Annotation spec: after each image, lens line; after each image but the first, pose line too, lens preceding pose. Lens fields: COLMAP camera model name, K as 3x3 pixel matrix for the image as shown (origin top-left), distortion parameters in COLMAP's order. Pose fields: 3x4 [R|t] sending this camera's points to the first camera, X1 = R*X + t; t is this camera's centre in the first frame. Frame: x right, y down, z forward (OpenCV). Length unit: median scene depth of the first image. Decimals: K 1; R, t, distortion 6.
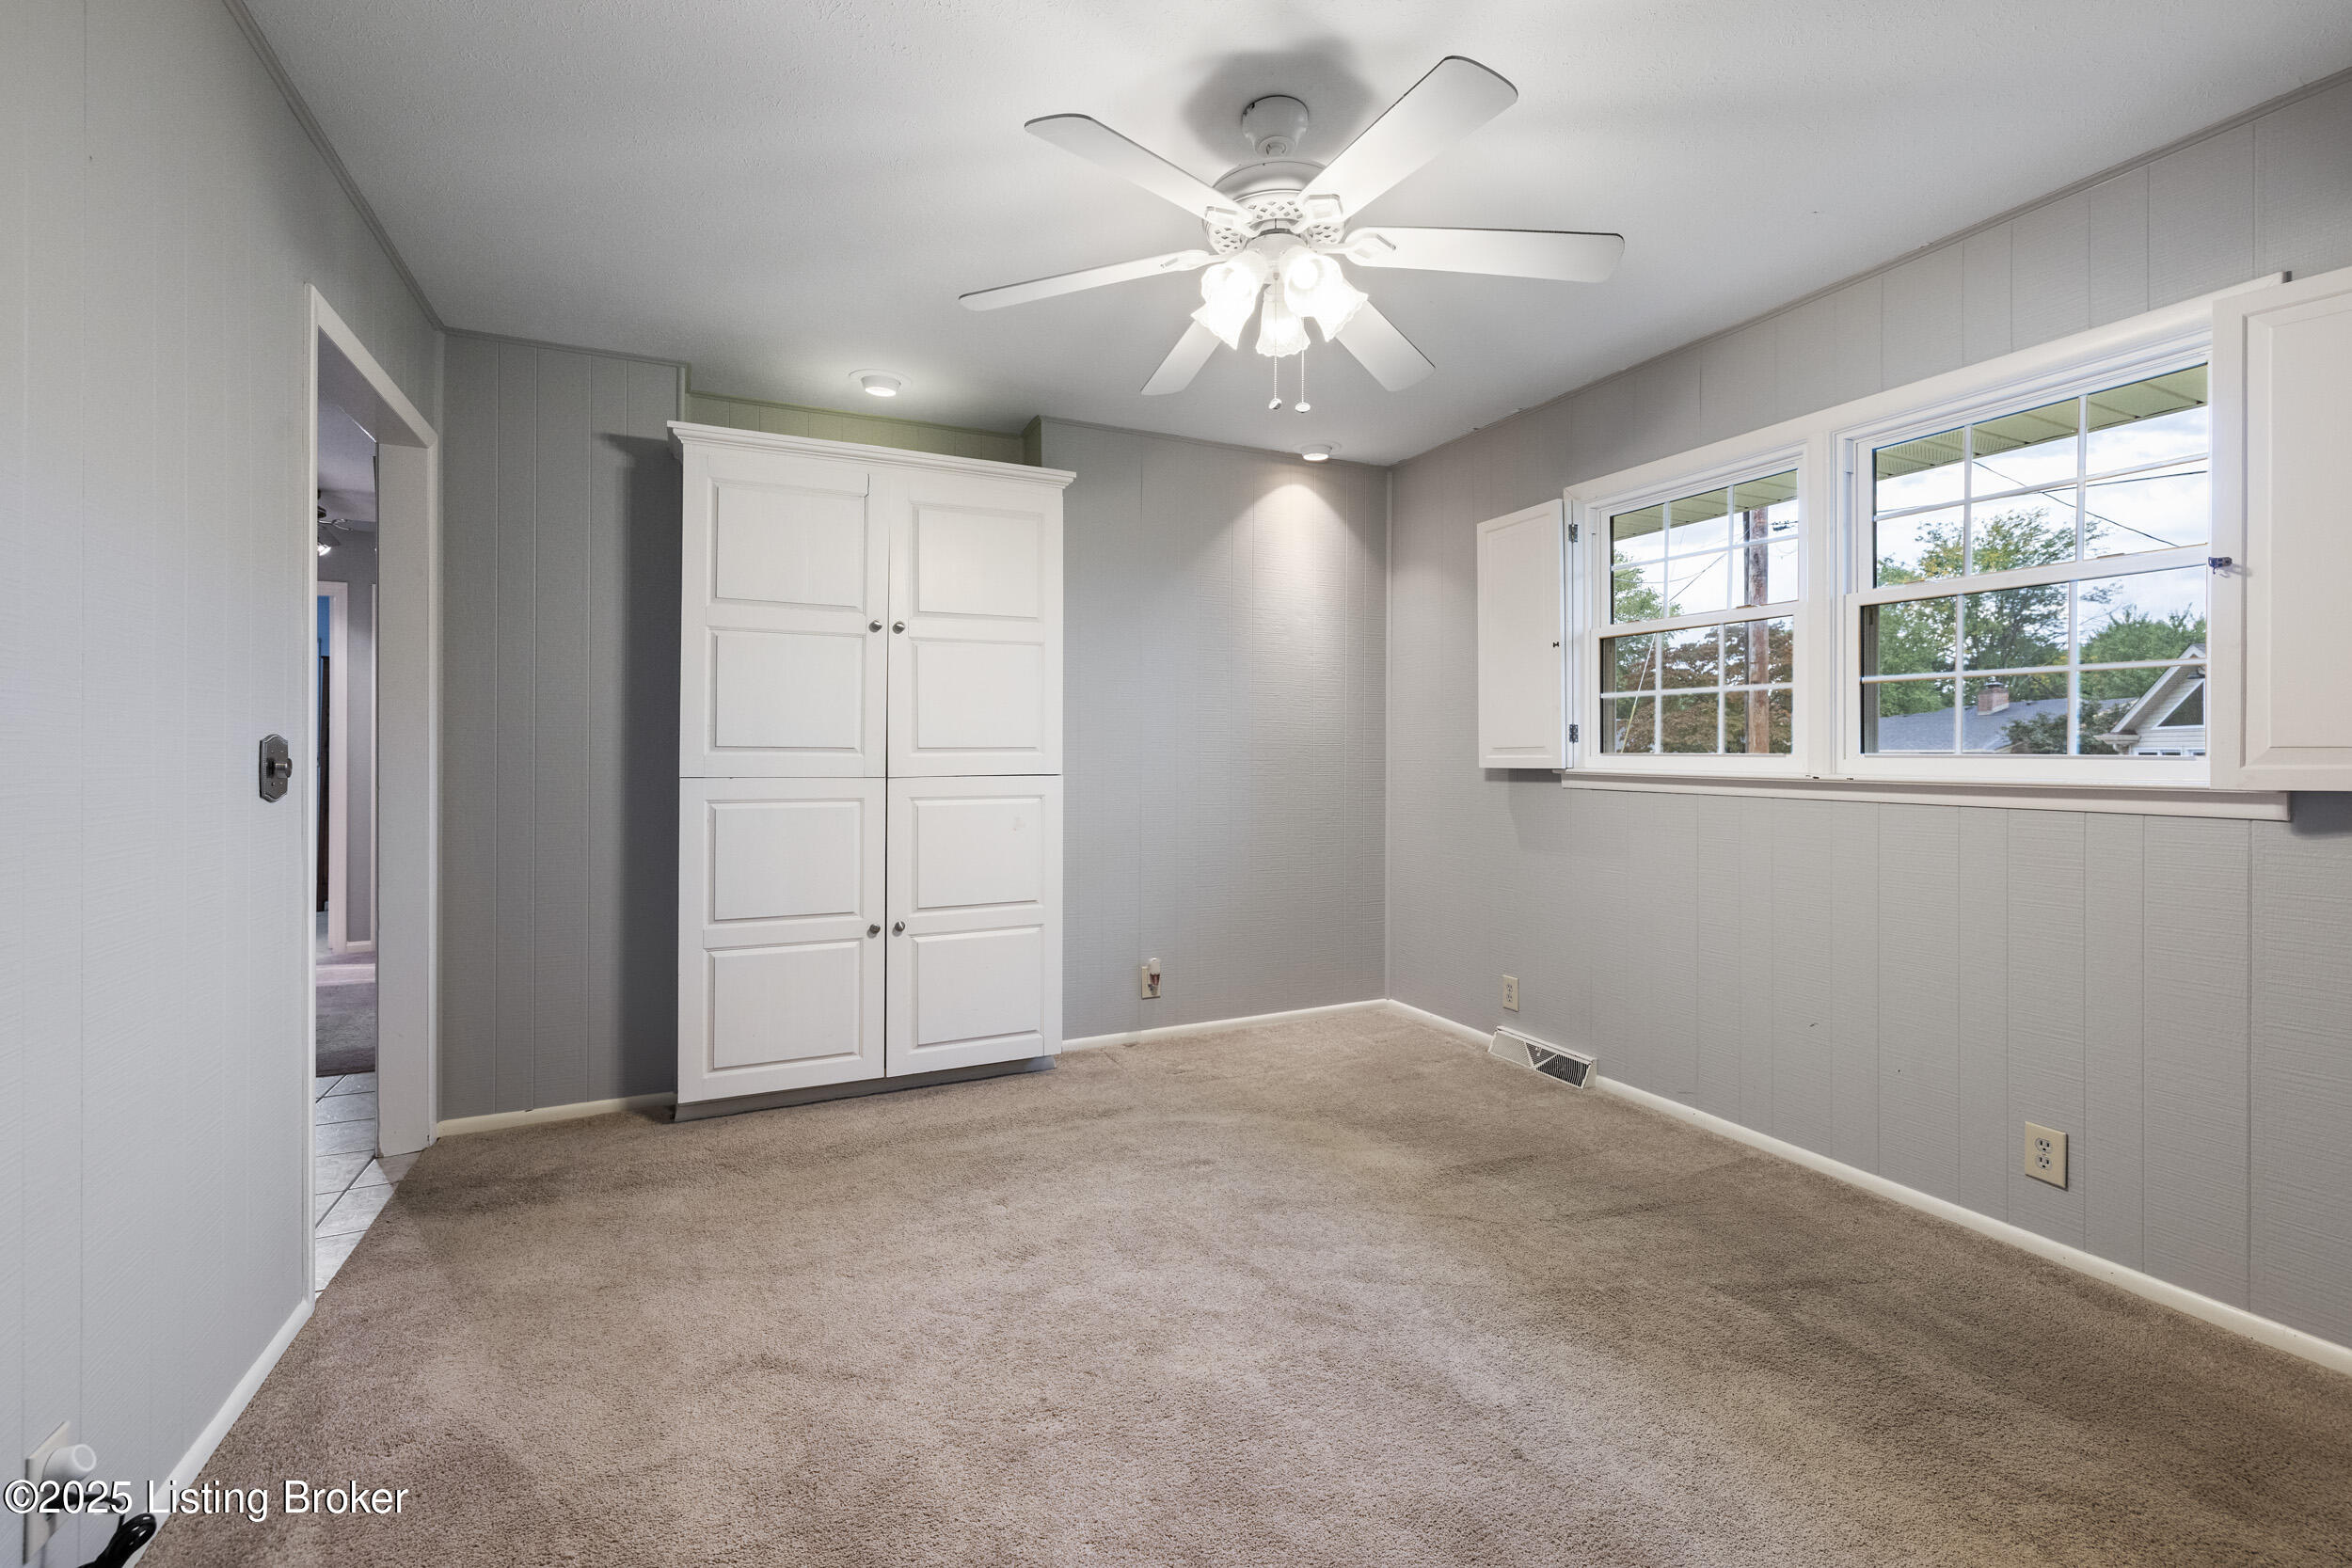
lens RADIAL K [[1000.0, 0, 1182.1], [0, 1000.0, 761.0], [0, 0, 1]] dist [0.000270, -0.000081]
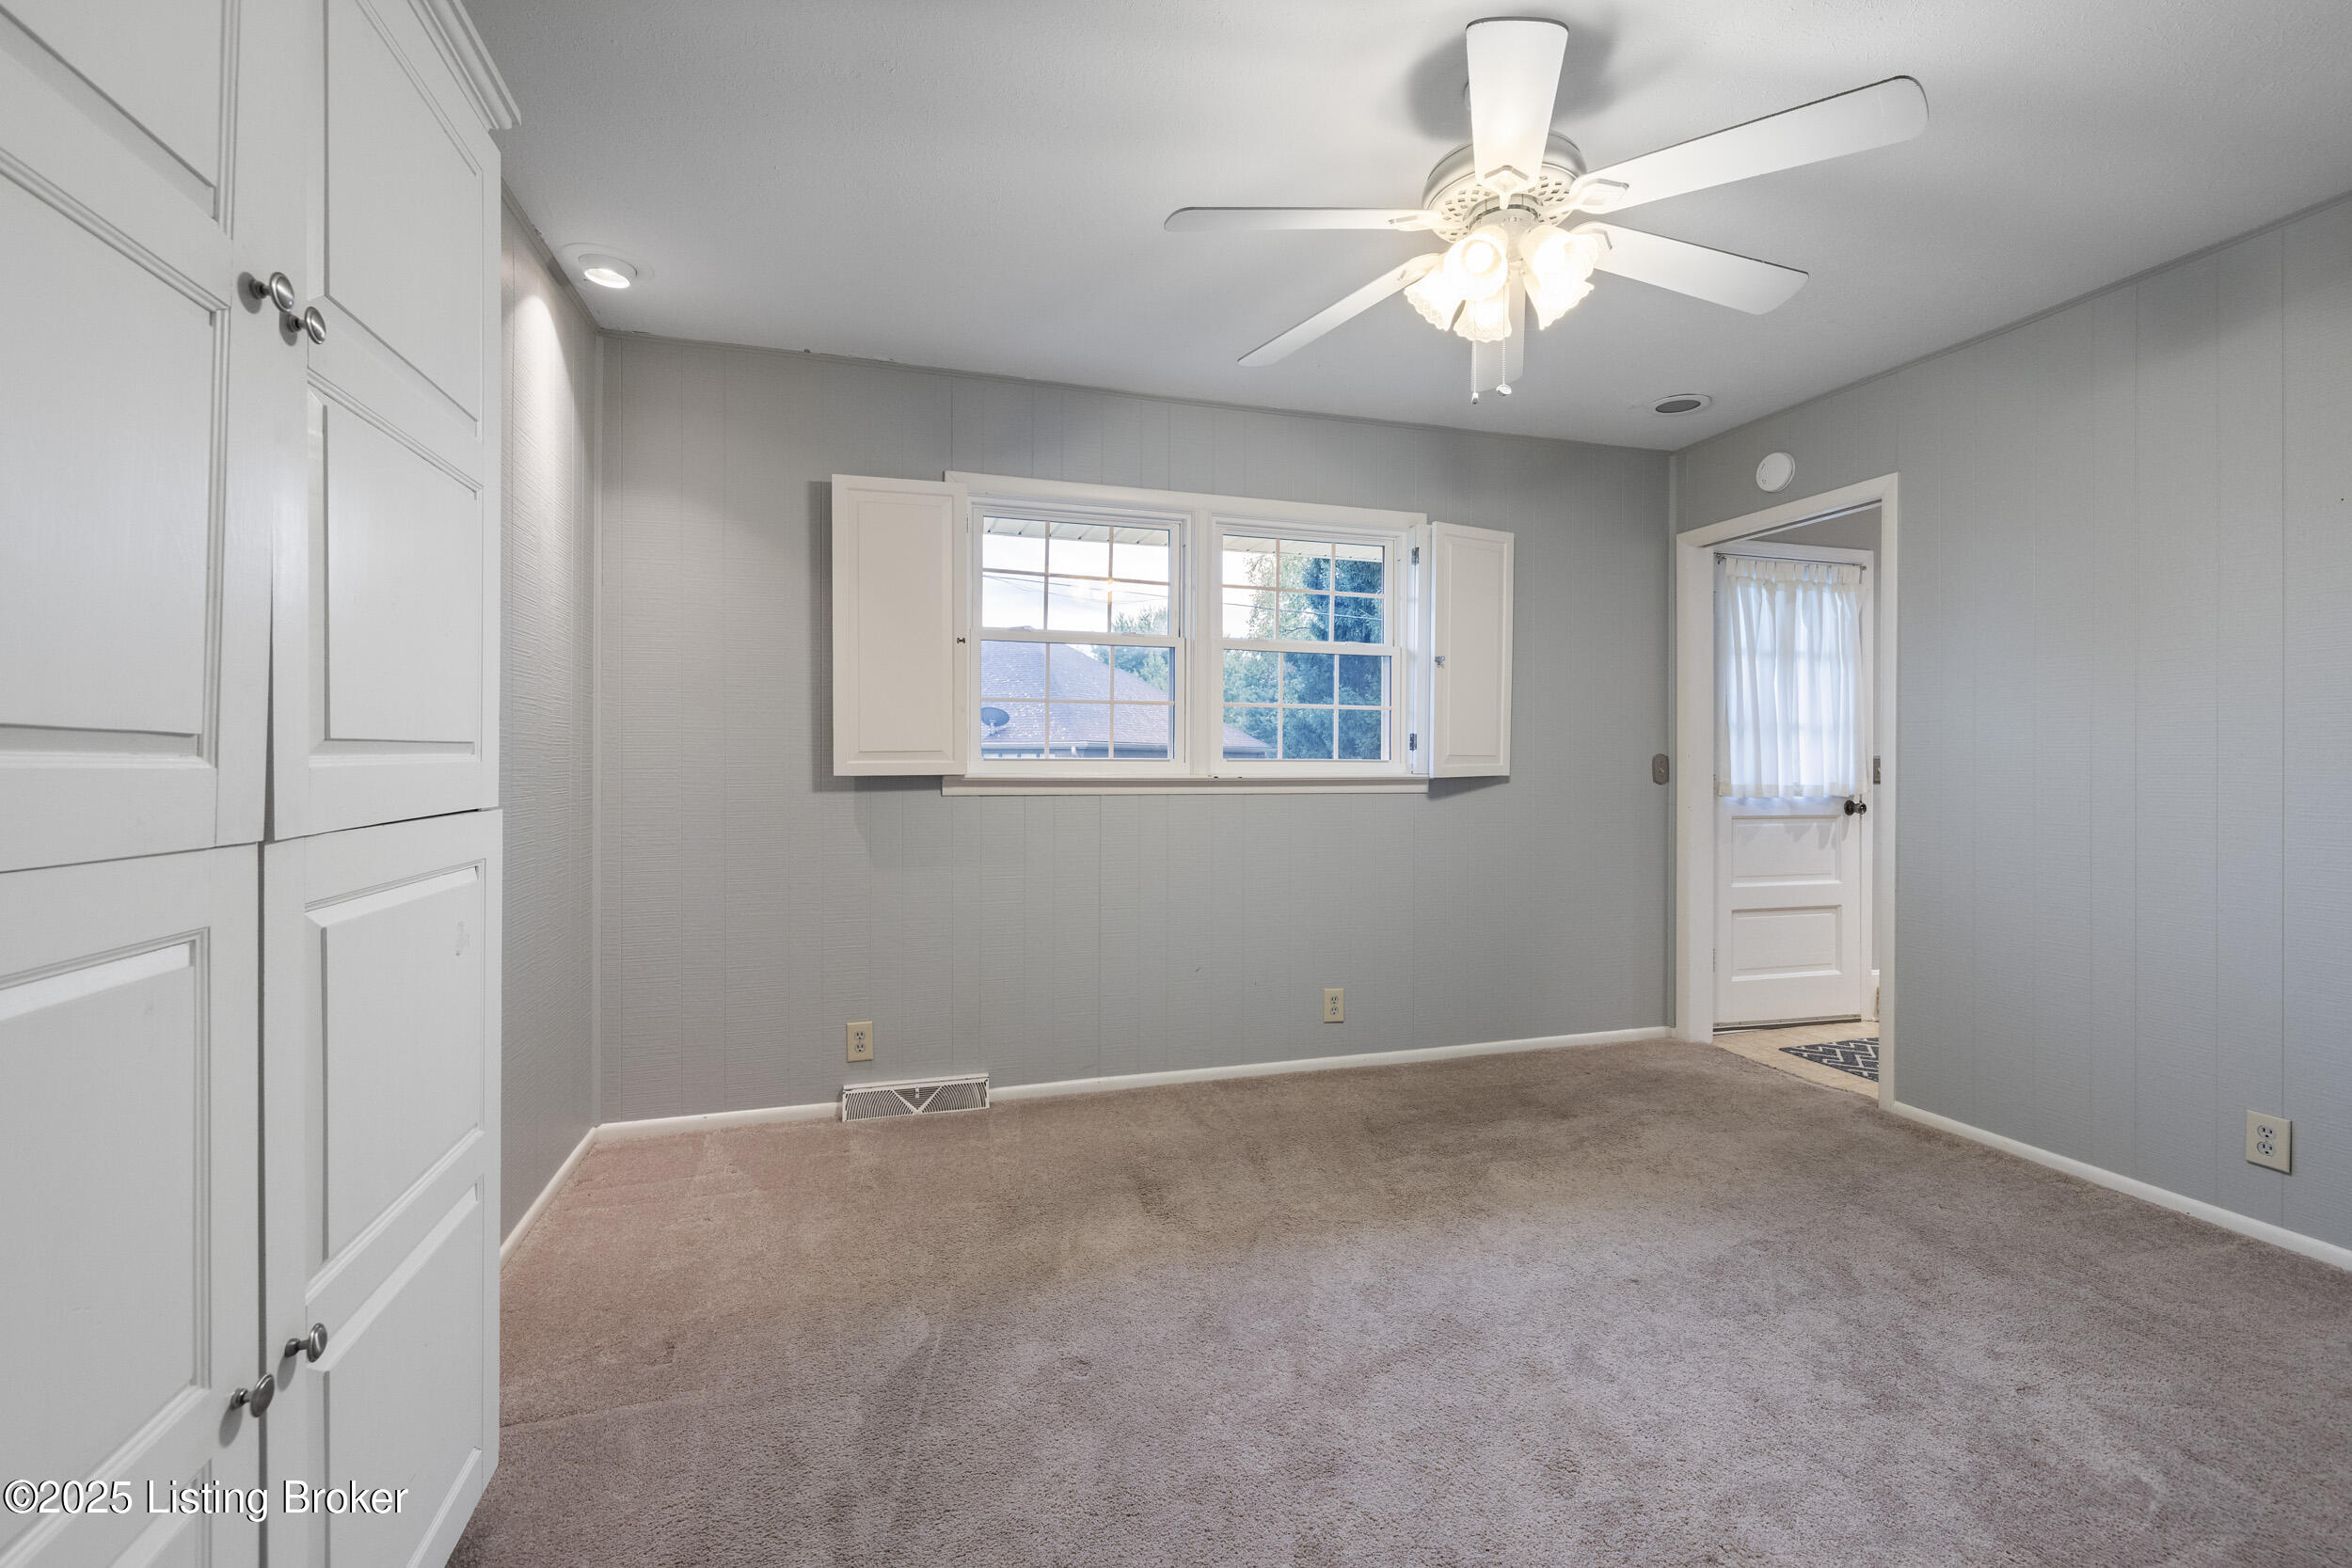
lens RADIAL K [[1000.0, 0, 1166.5], [0, 1000.0, 764.5], [0, 0, 1]] dist [0.000270, -0.000081]
pose [[0.145017, -0.004796, 0.989418, -0.643904], [0.006906, 0.999969, 0.003834, -0.005308], [-0.989405, 0.006277, 0.145046, 0.848930]]
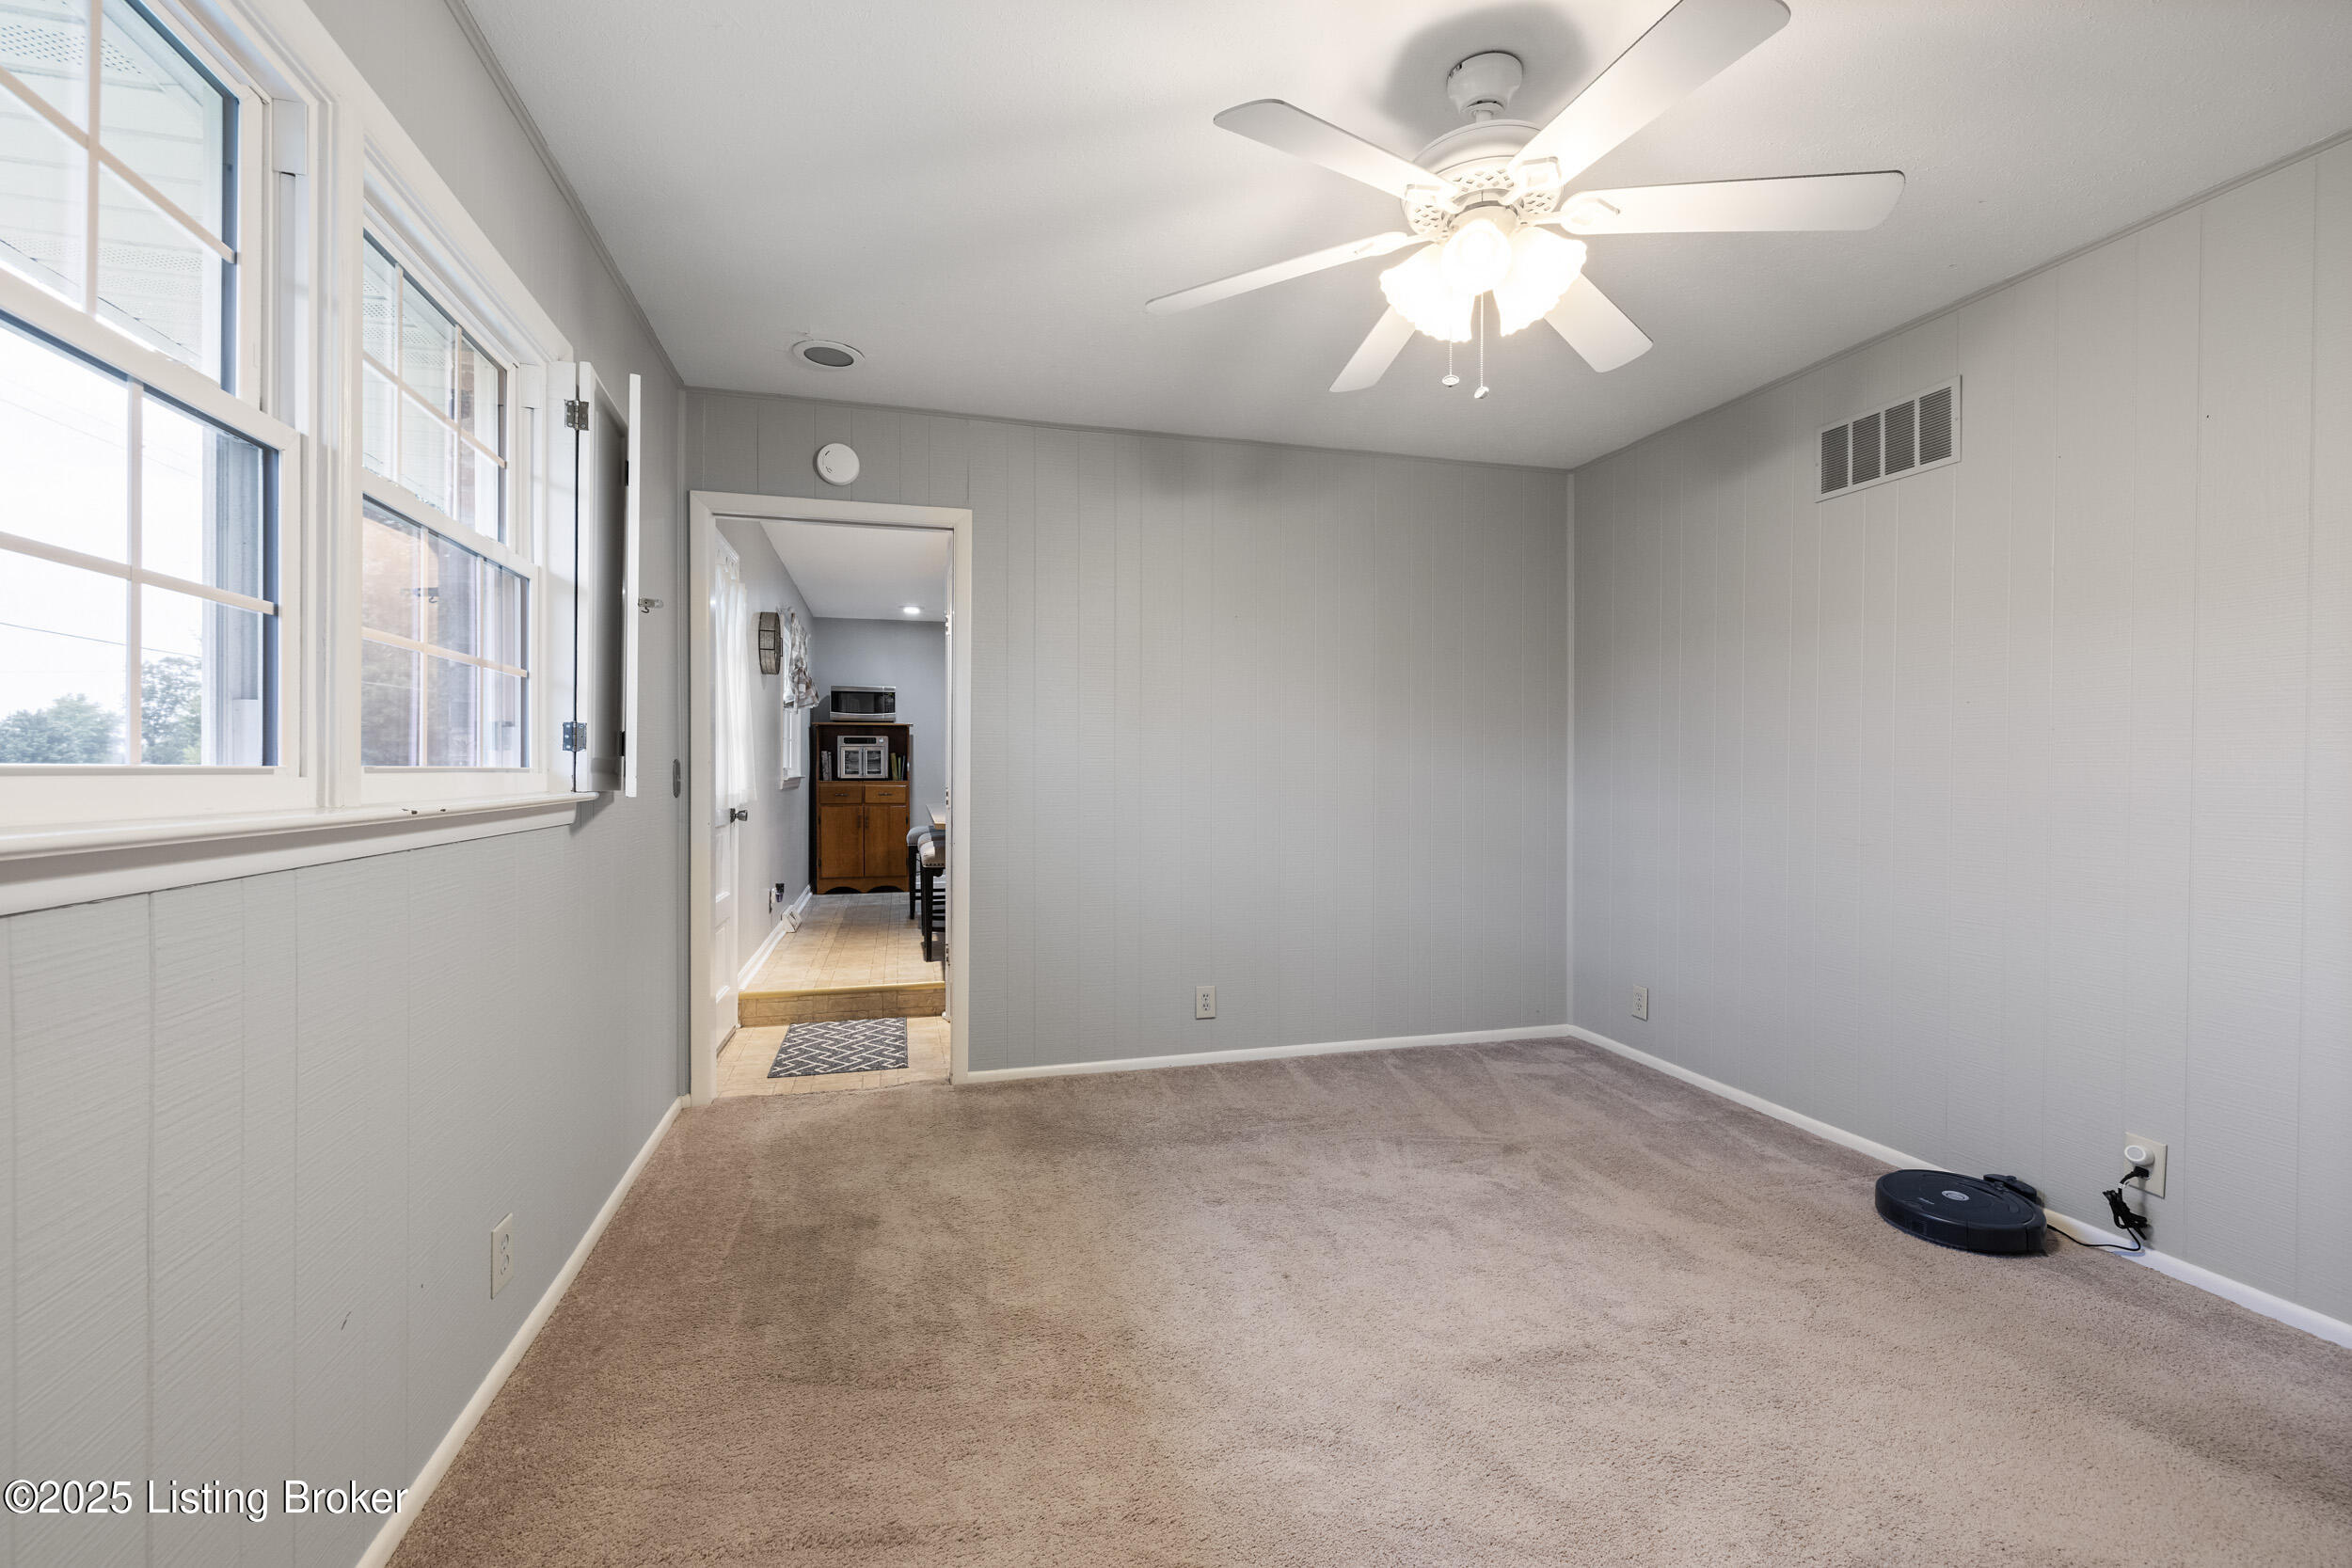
lens RADIAL K [[1000.0, 0, 1170.2], [0, 1000.0, 775.6], [0, 0, 1]] dist [0.000270, -0.000081]
pose [[-0.987281, -0.004183, 0.158929, 0.160705], [-0.001422, 0.999846, 0.017486, -0.012354], [-0.158978, 0.017037, -0.987135, 1.414333]]
